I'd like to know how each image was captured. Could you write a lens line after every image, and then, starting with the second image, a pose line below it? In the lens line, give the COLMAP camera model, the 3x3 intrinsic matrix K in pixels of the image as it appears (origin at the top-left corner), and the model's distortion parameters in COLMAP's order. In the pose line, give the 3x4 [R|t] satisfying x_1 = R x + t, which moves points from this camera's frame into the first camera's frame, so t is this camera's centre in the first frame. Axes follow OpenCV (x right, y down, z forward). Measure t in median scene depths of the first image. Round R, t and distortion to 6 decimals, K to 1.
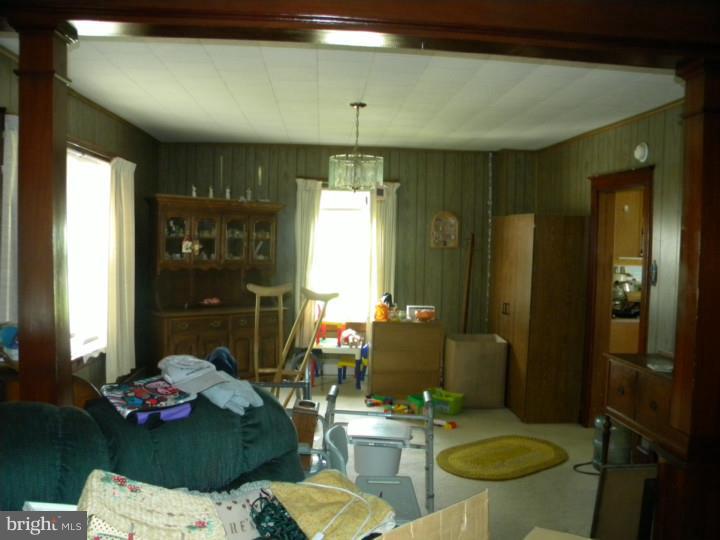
lens RADIAL K [[616.8, 0, 360.0], [0, 616.8, 270.0], [0, 0, 1]] dist [-0.154177, 0.110193]
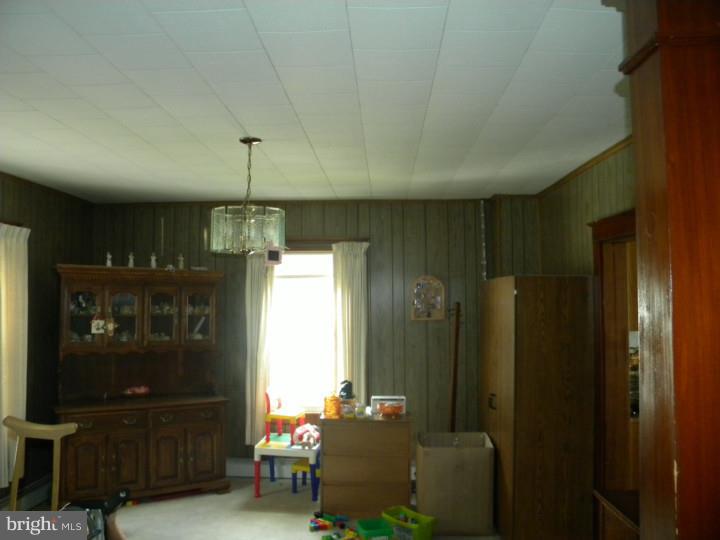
lens RADIAL K [[616.8, 0, 360.0], [0, 616.8, 270.0], [0, 0, 1]] dist [-0.154177, 0.110193]
pose [[0.992379, -0.029373, -0.119667, 0.165704], [0.017177, 0.994667, -0.101698, -0.024068], [0.122016, 0.098867, 0.987592, 0.215311]]
